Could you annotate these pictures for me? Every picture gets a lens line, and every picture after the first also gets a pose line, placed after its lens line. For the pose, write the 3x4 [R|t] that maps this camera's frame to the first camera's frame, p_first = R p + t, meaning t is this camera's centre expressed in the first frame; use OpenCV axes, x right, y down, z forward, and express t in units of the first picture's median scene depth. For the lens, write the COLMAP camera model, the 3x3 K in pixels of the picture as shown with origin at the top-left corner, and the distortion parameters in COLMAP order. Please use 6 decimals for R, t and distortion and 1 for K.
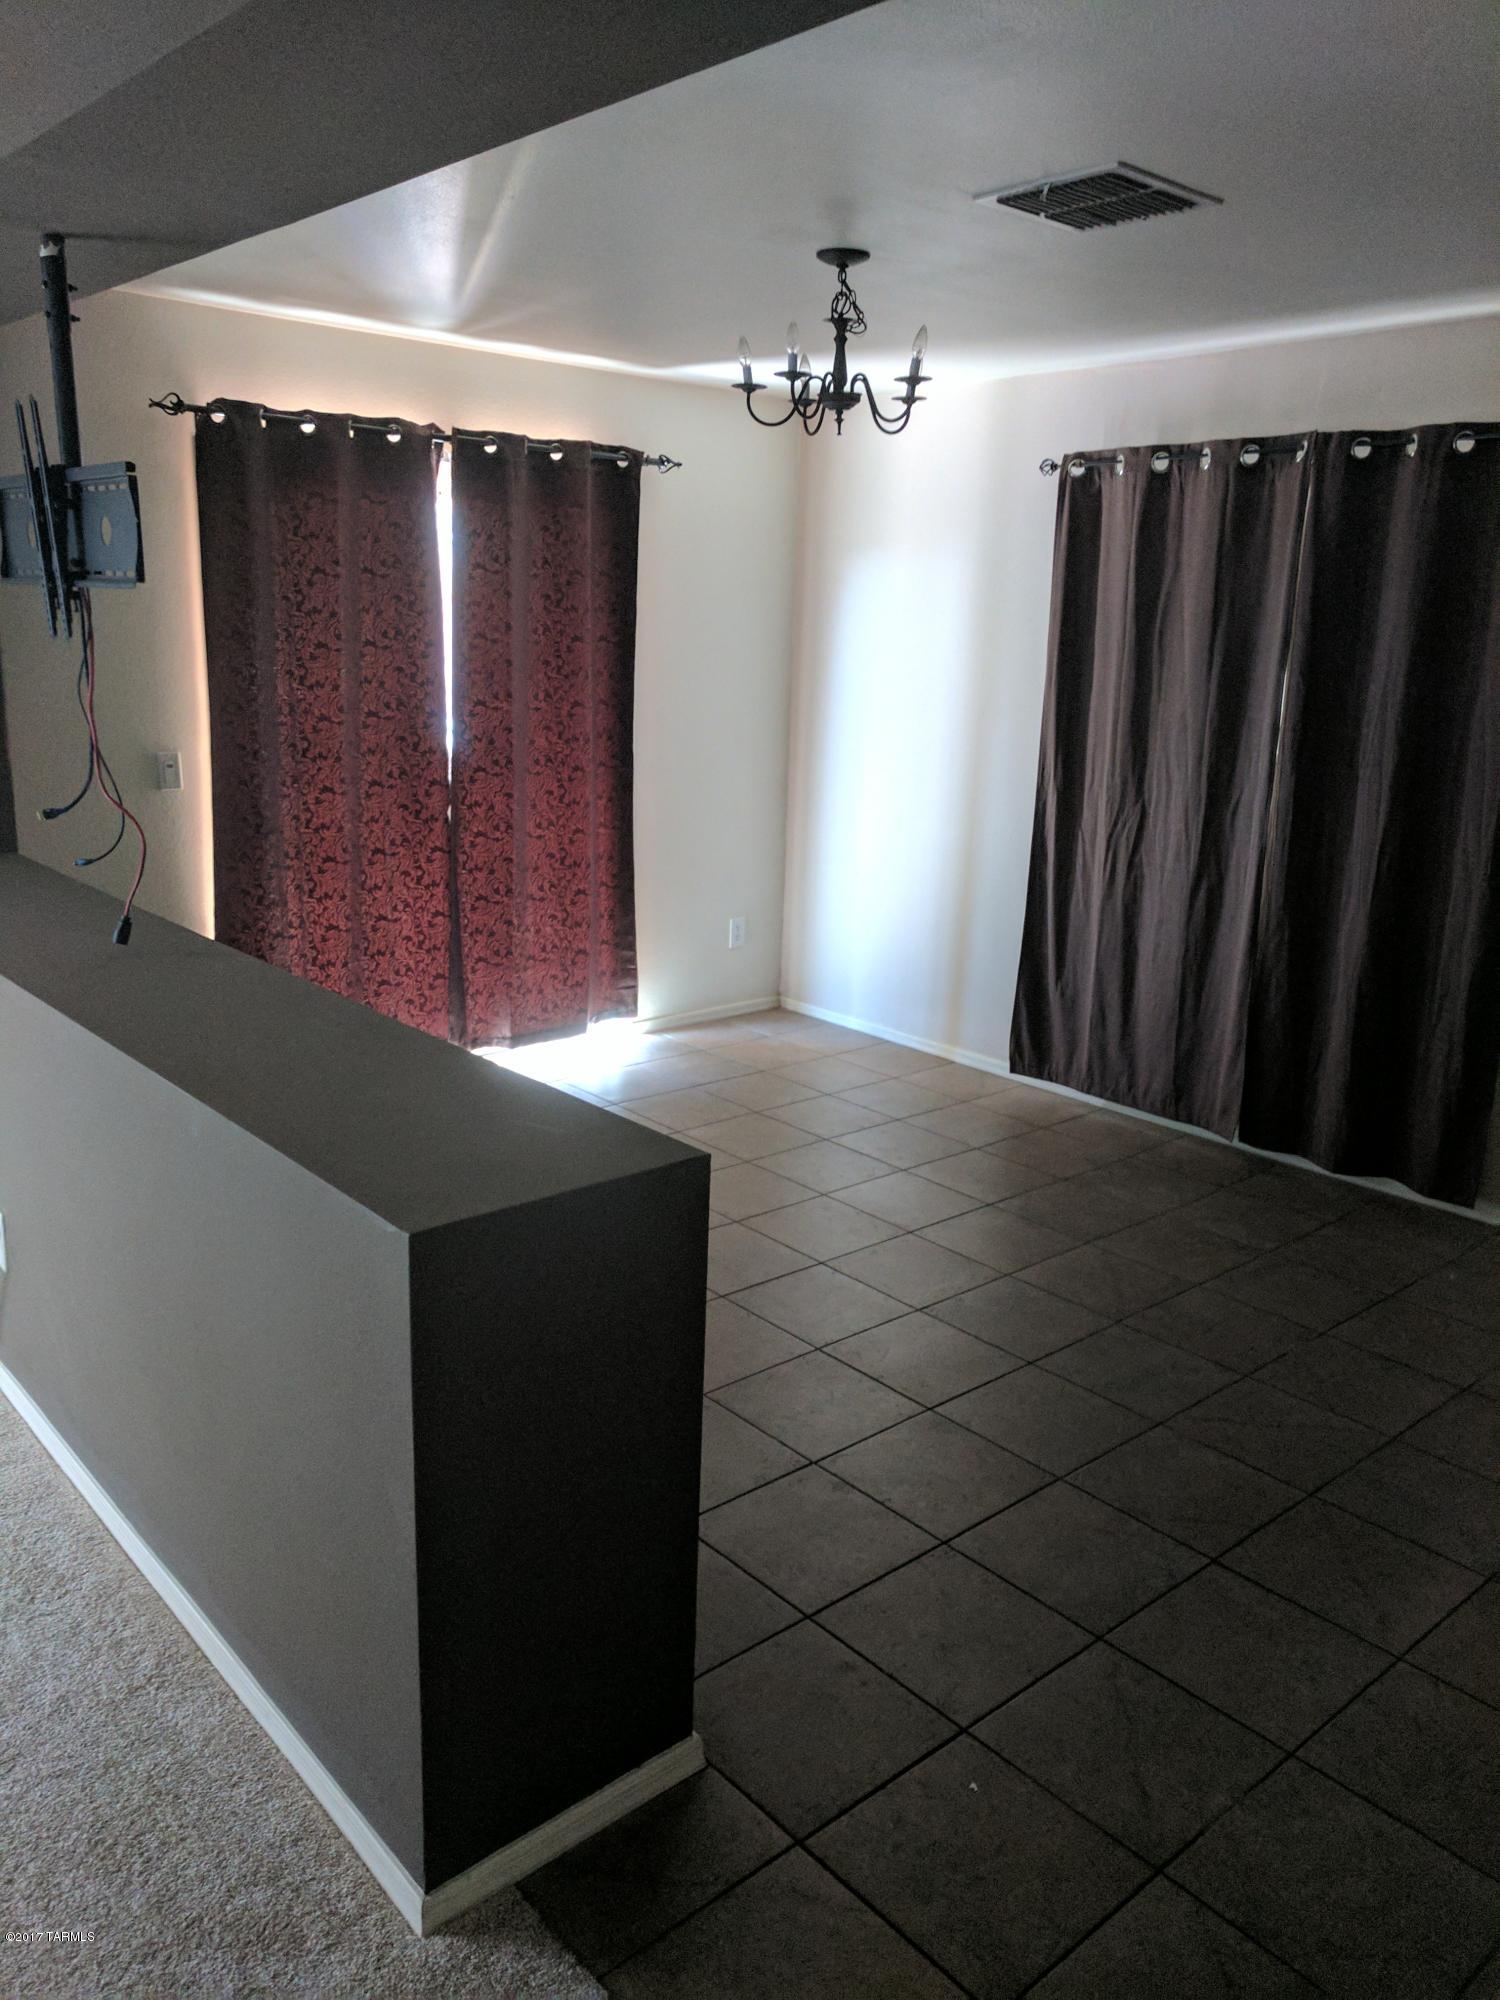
lens RADIAL K [[1522.6, 0, 738.1], [0, 1522.6, 998.3], [0, 0, 1]] dist [-0.005263, 0.016275]
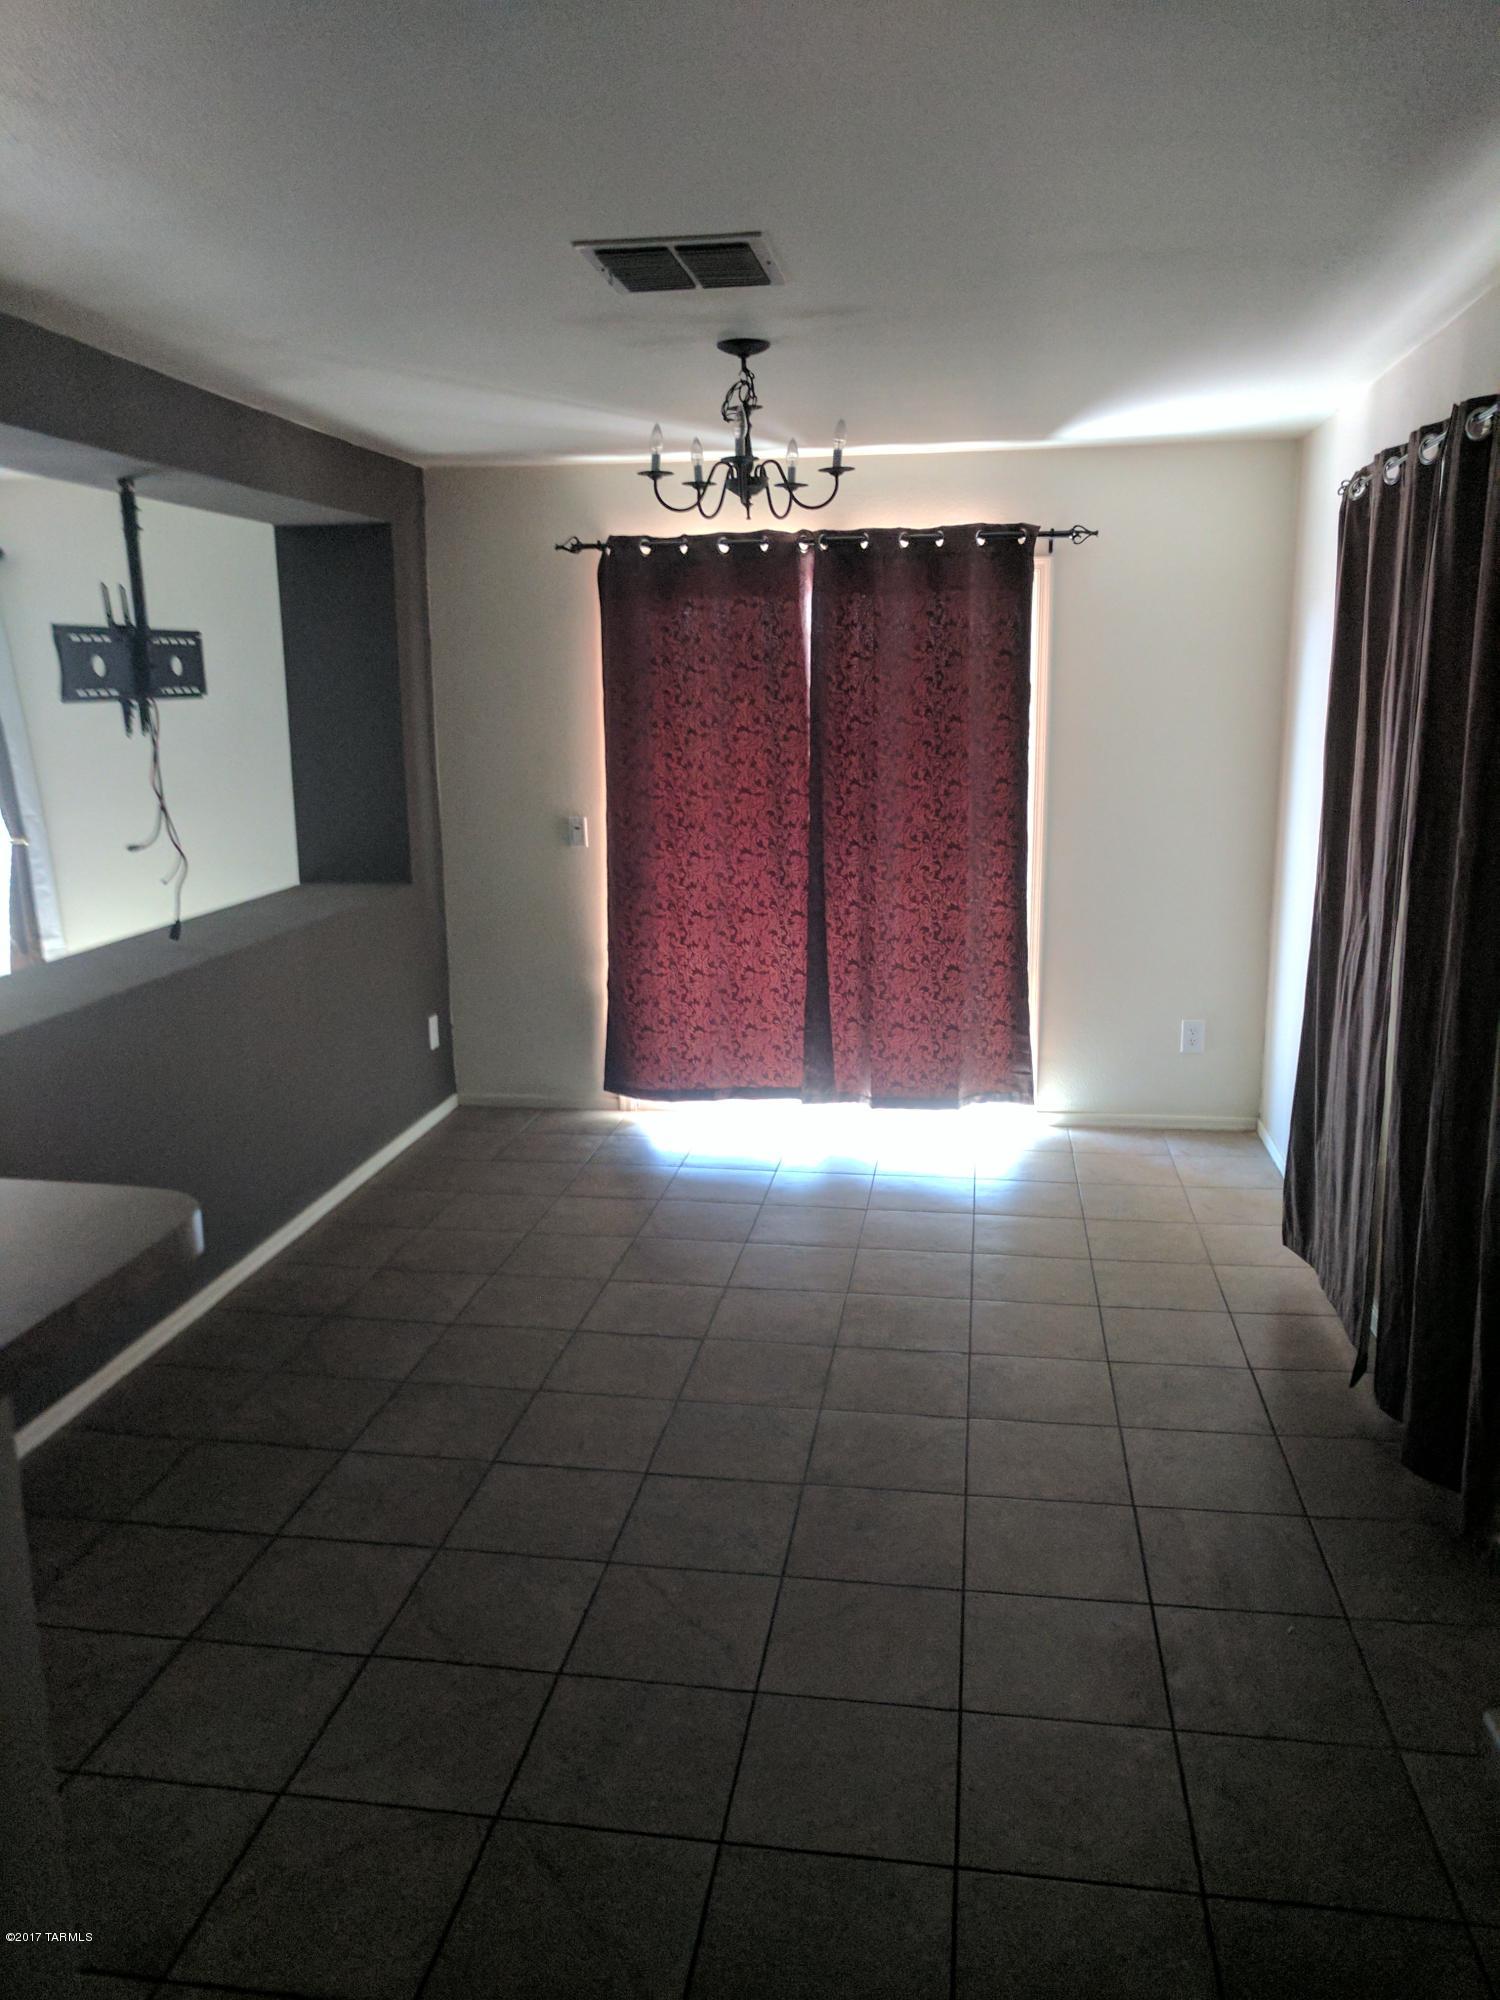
lens RADIAL K [[1522.6, 0, 744.1], [0, 1522.6, 1035.5], [0, 0, 1]] dist [-0.005263, 0.016275]
pose [[0.643089, 0.133626, -0.754043, 0.613026], [-0.152979, 0.987228, 0.044481, -0.052886], [0.750356, 0.086748, 0.655317, 0.255093]]
